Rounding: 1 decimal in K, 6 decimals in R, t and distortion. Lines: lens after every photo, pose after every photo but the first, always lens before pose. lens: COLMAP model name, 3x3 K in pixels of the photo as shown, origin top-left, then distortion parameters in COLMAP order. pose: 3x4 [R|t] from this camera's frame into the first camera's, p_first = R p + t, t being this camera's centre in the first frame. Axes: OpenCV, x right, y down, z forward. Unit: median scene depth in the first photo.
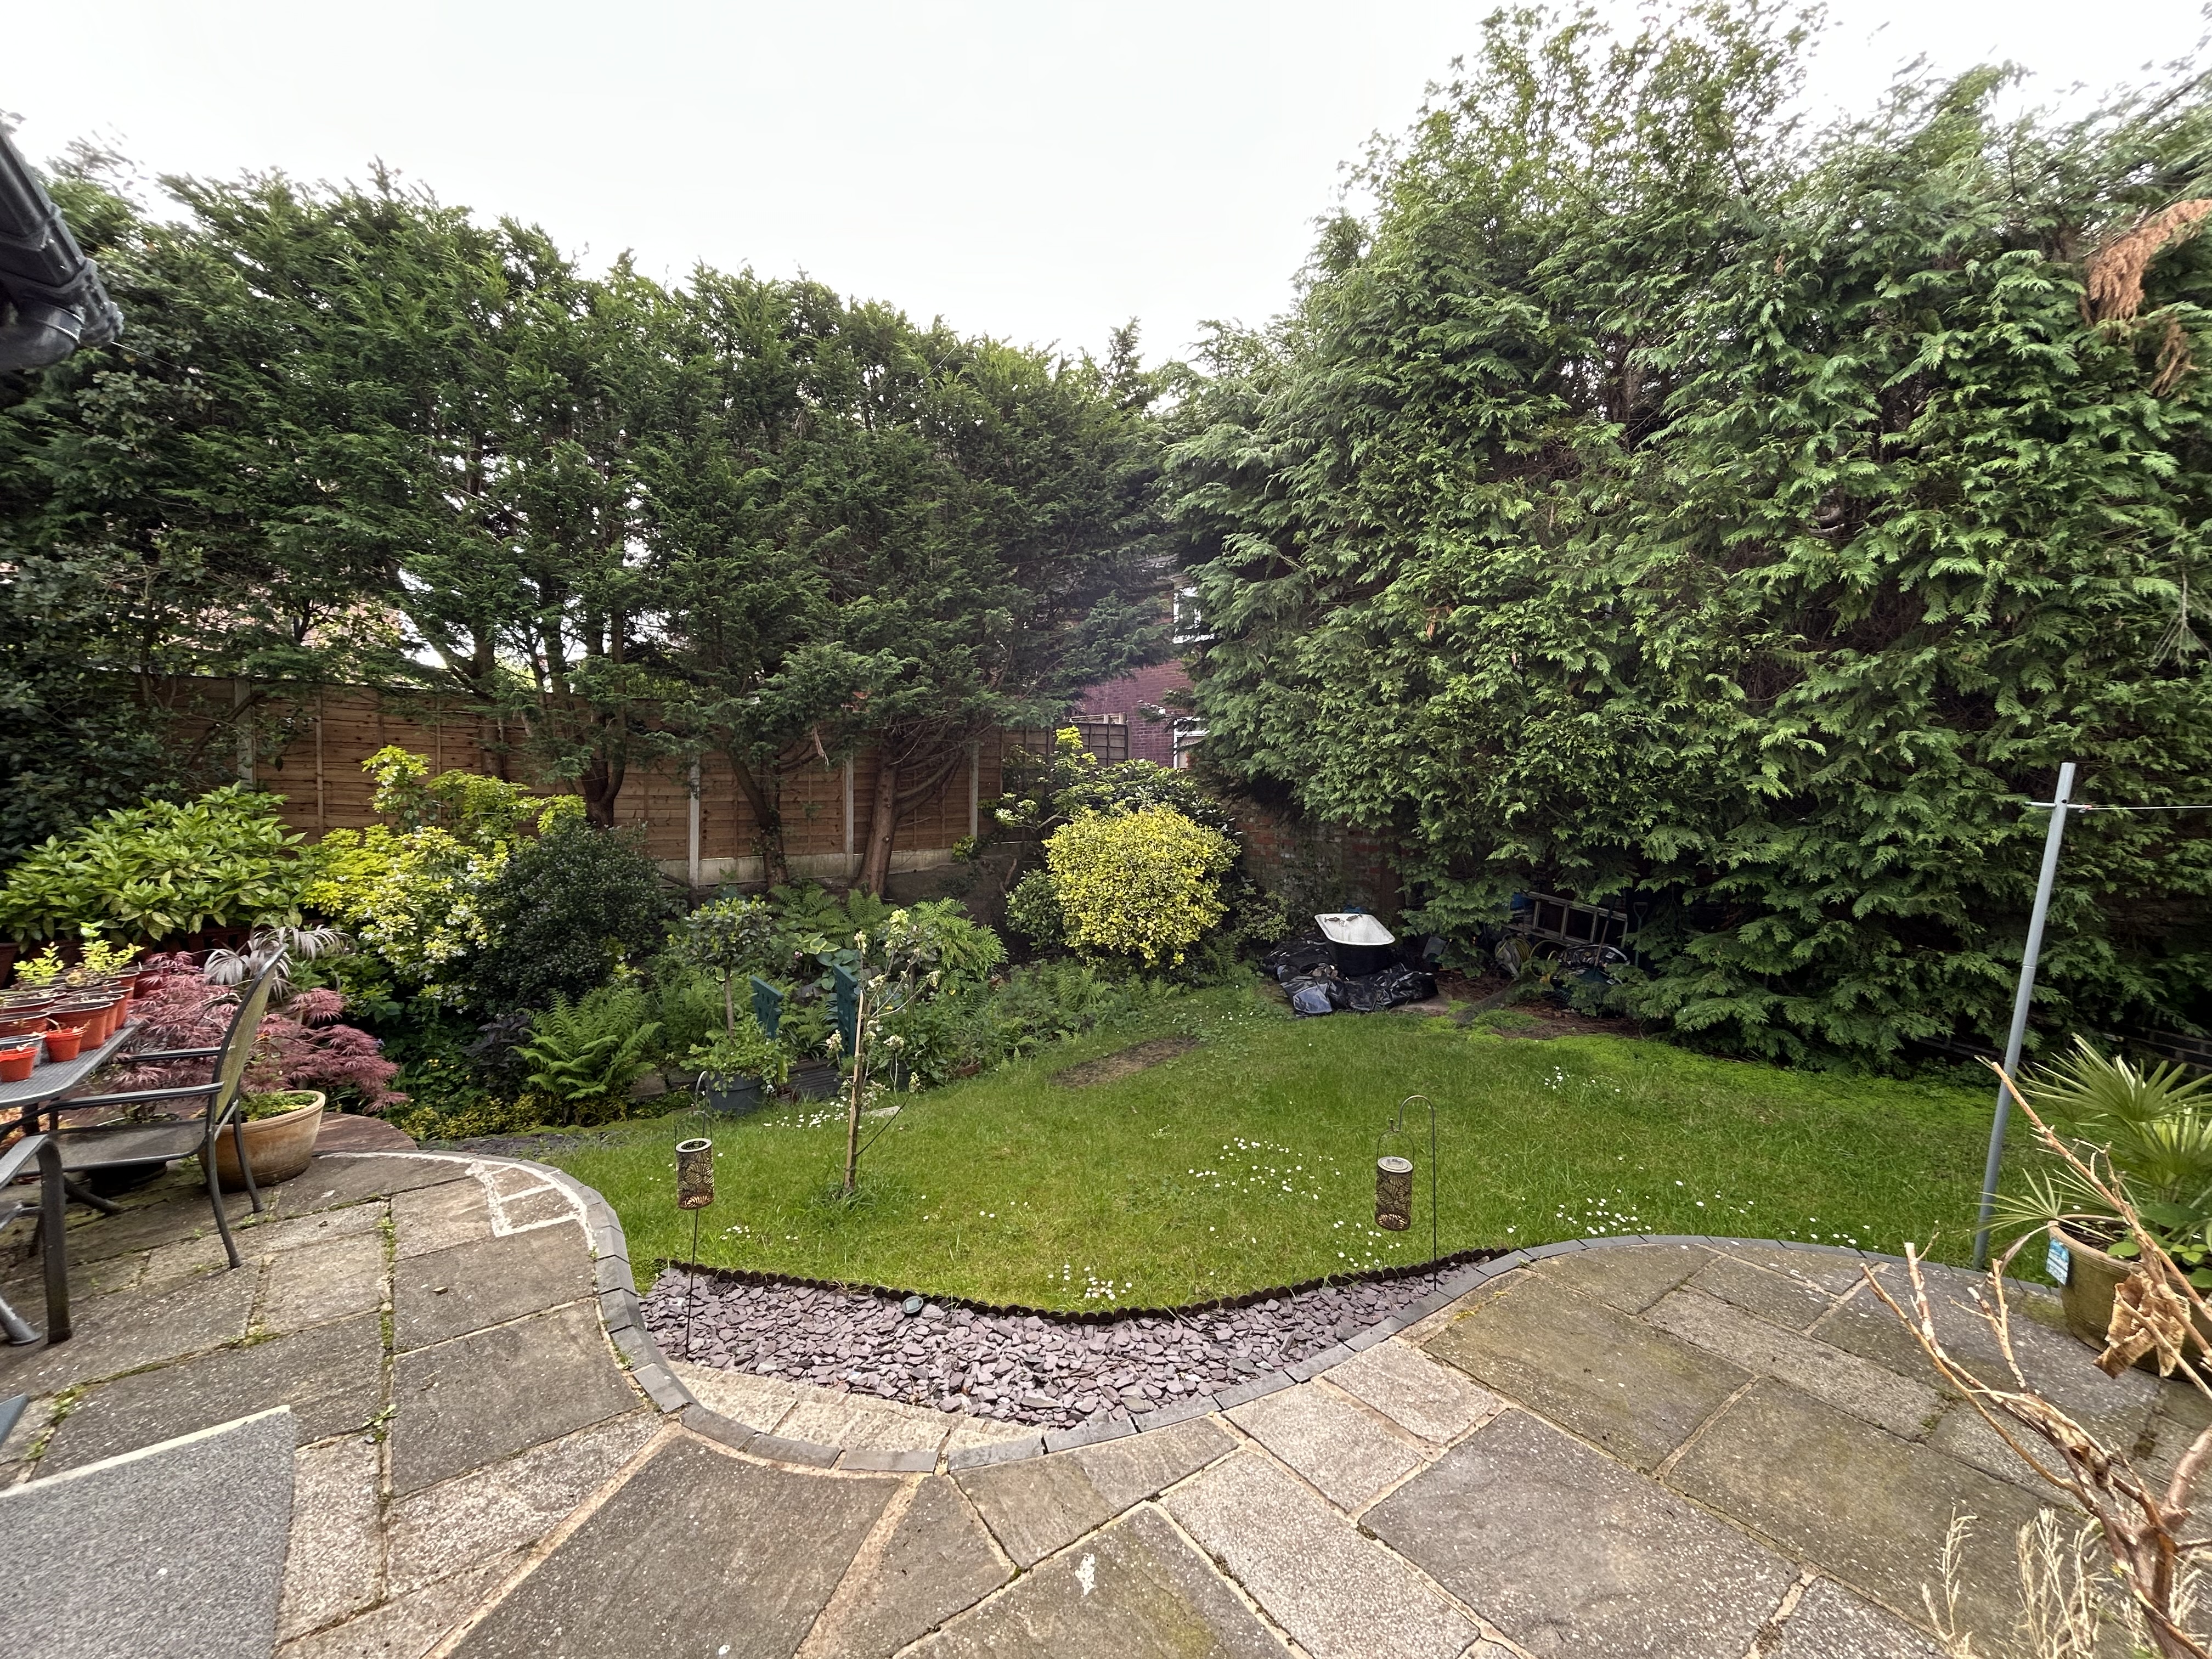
lens RADIAL K [[901.8, 0, 1103.5], [0, 901.8, 822.3], [0, 0, 1]] dist [0.003217, -0.001208]
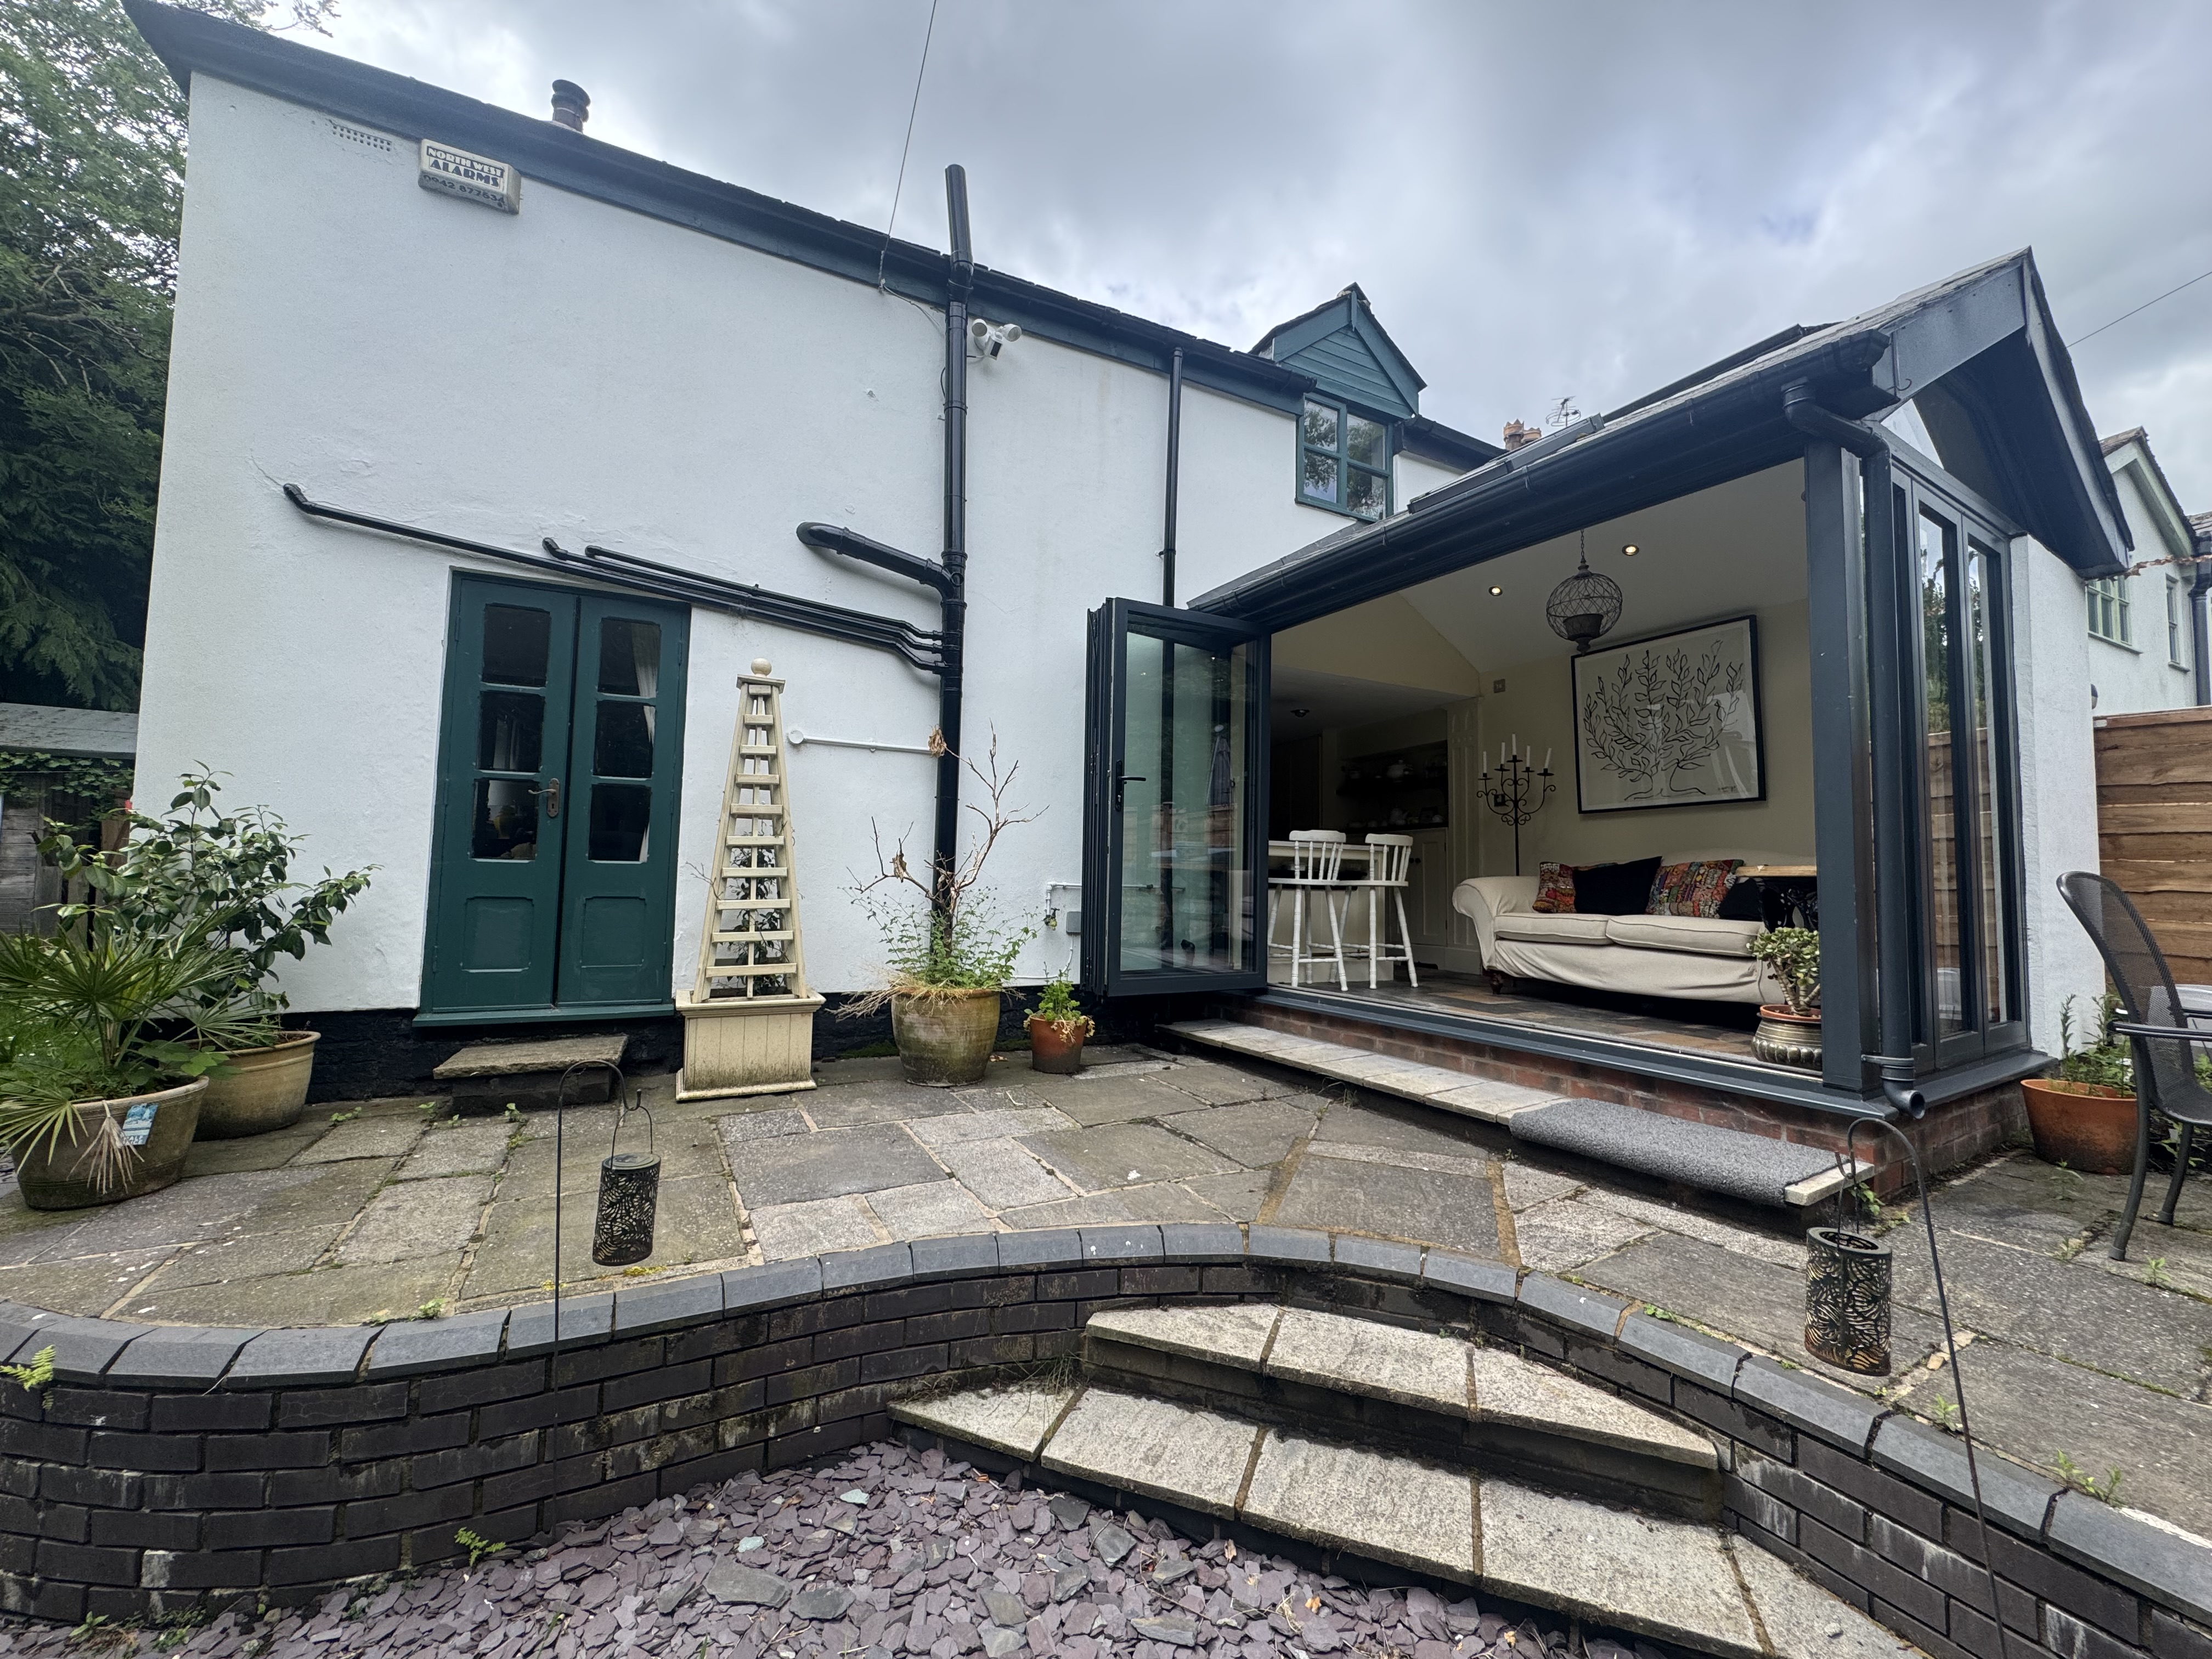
lens RADIAL K [[882.3, 0, 1106.7], [0, 882.3, 824.0], [0, 0, 1]] dist [0.001113, -0.001561]
pose [[-0.992841, -0.006037, 0.119293, -0.046352], [-0.009627, 0.999517, -0.029540, 0.070132], [-0.119057, -0.030477, -0.992420, 0.767830]]
